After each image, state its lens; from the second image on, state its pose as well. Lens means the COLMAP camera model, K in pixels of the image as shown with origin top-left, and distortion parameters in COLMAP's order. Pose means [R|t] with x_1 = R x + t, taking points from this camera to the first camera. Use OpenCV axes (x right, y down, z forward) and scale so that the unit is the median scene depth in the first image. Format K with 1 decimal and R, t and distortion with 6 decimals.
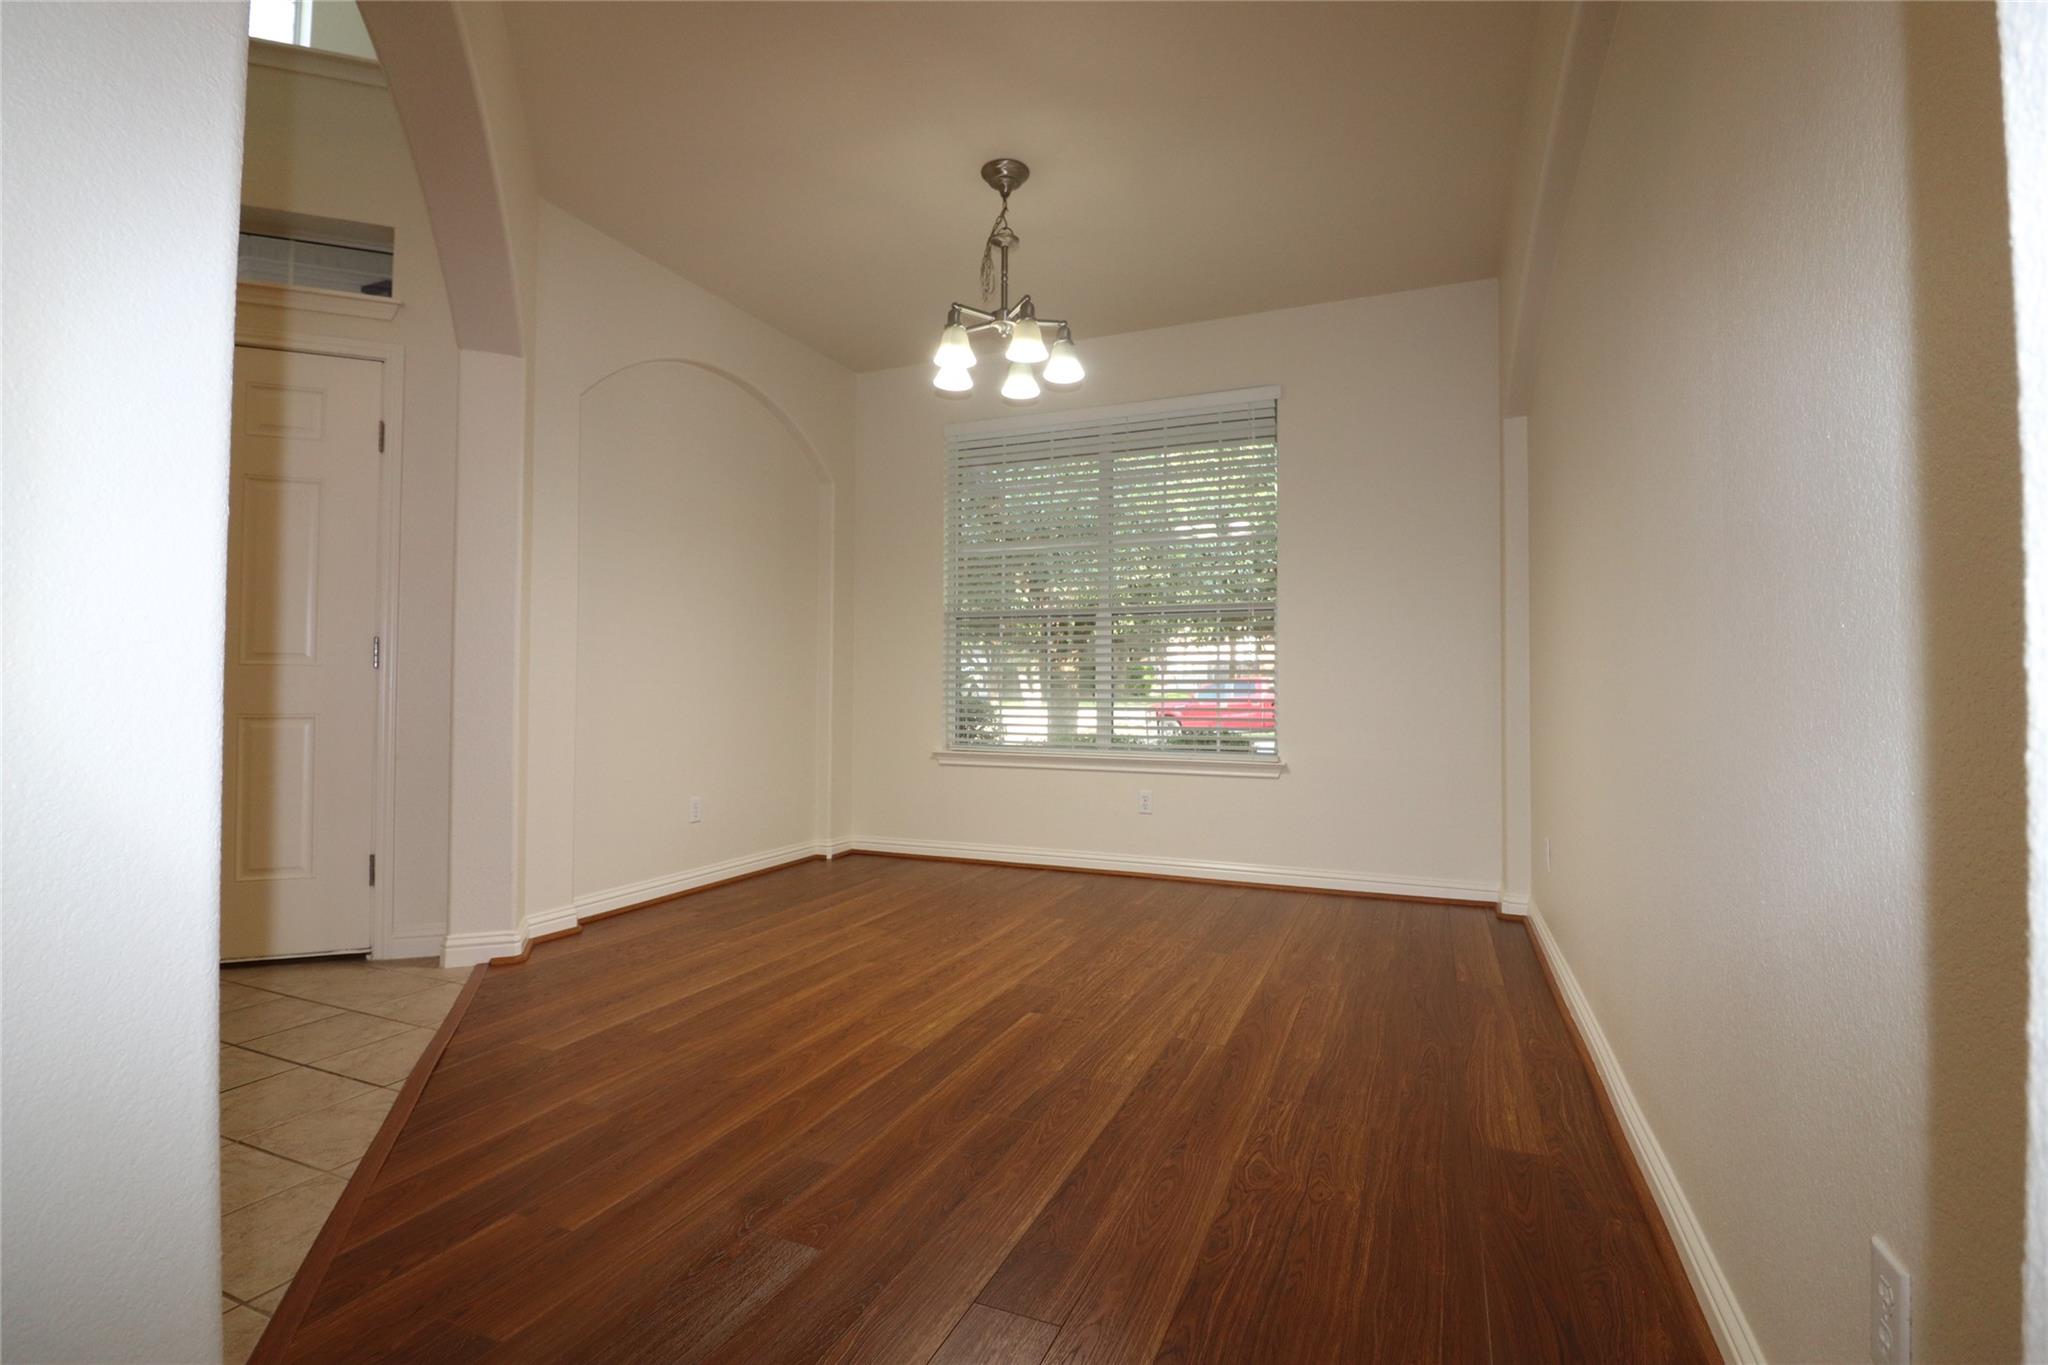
lens RADIAL K [[954.4, 0, 1016.8], [0, 954.4, 680.2], [0, 0, 1]] dist [-0.012620, -0.004678]
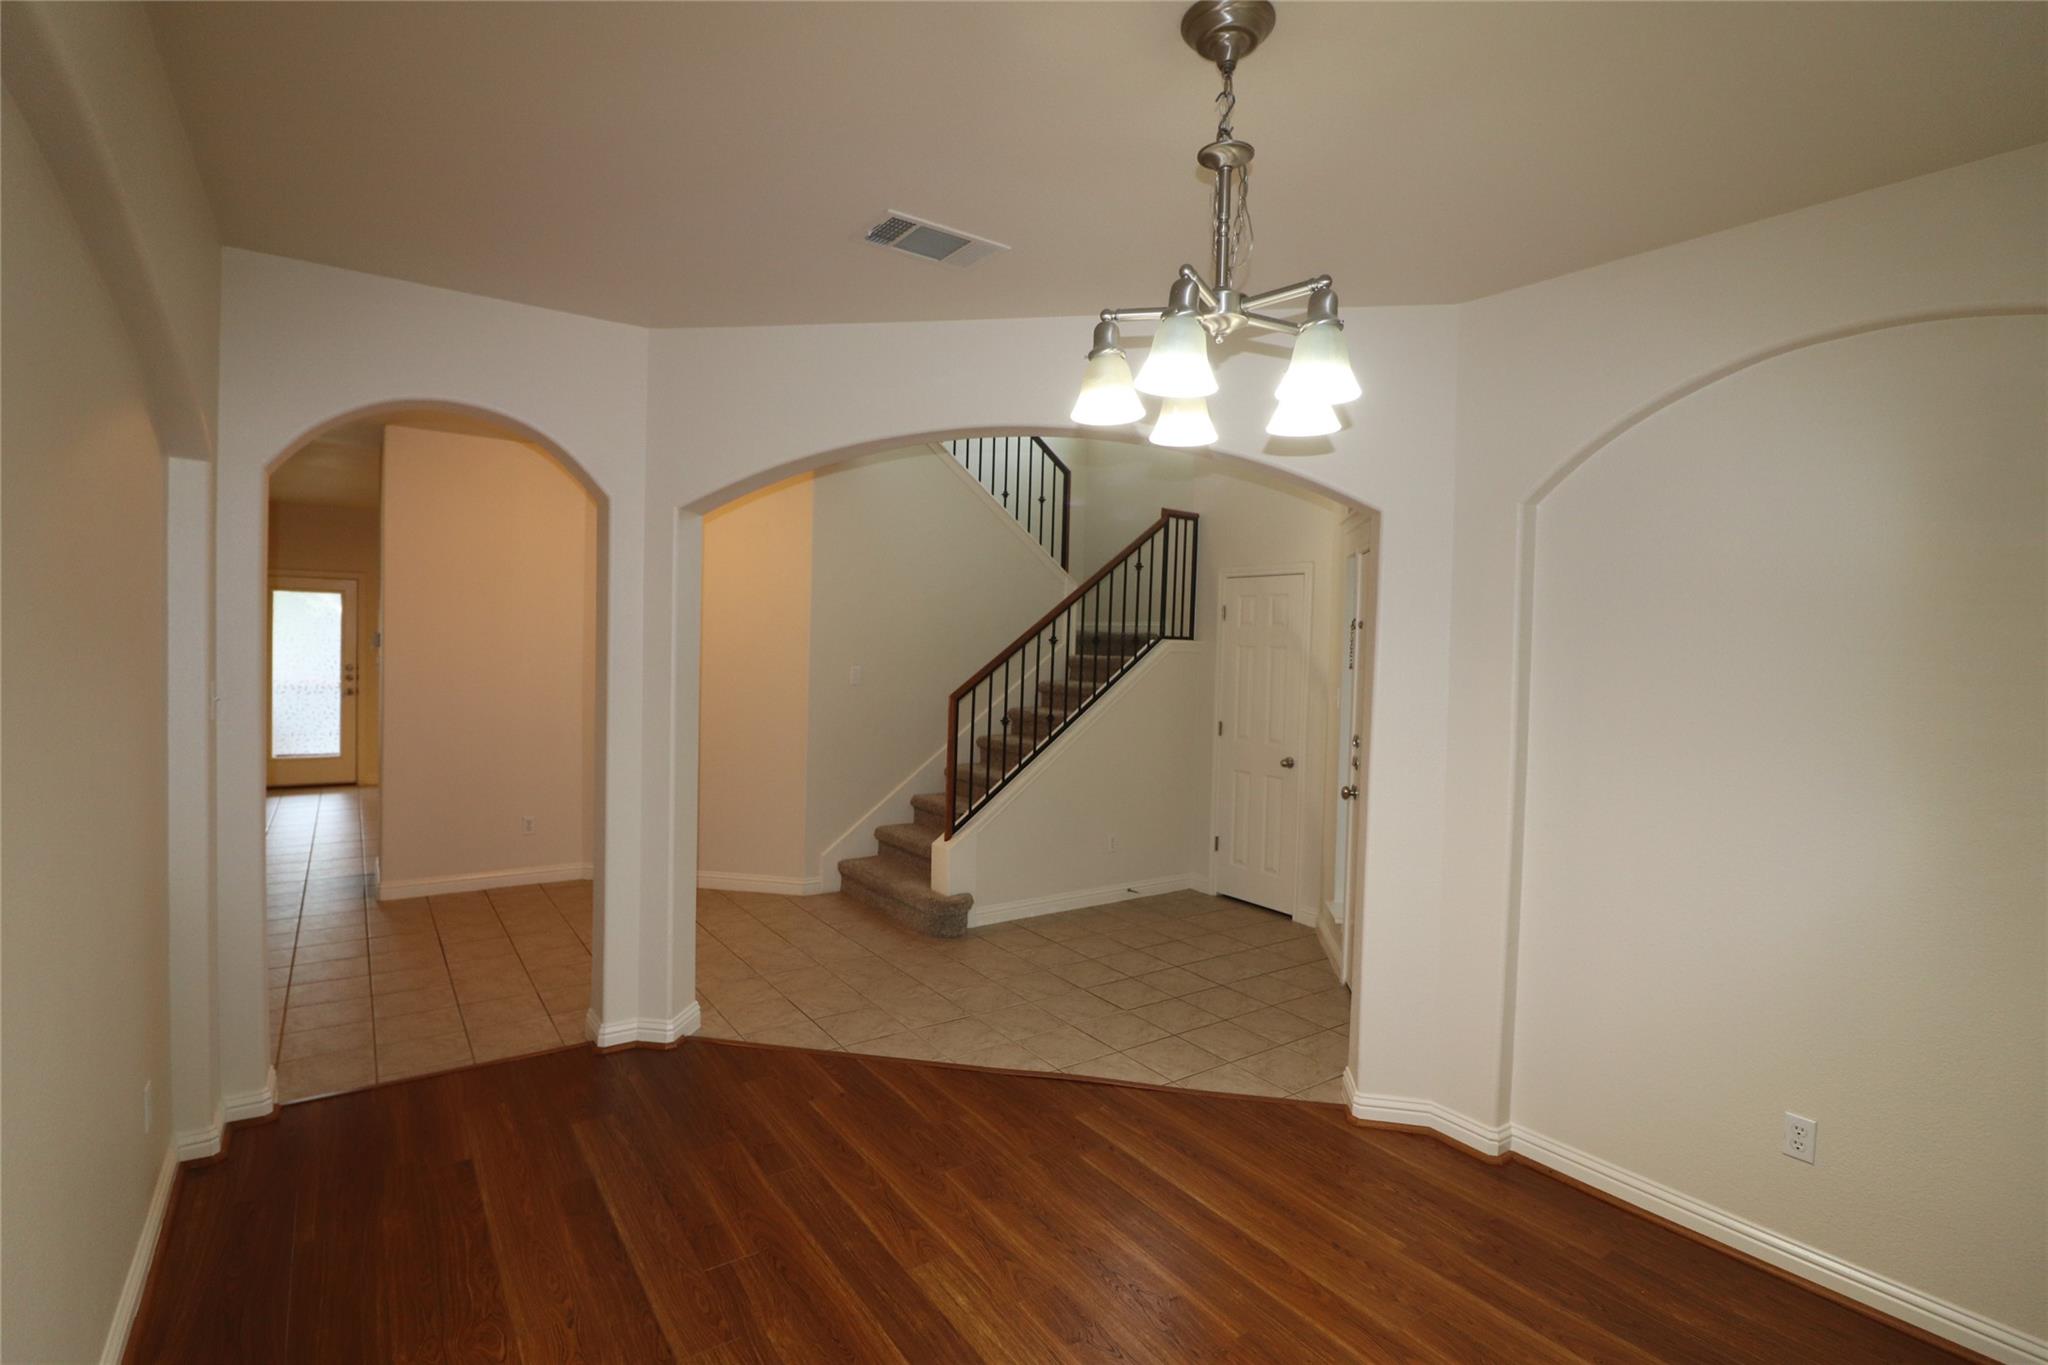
lens RADIAL K [[954.4, 0, 1018.8], [0, 954.4, 674.8], [0, 0, 1]] dist [-0.012620, -0.004678]
pose [[-0.522411, 0.011385, -0.852618, 0.741527], [-0.019682, 0.999483, 0.025405, -0.282024], [0.852467, 0.030053, -0.521917, 1.771058]]
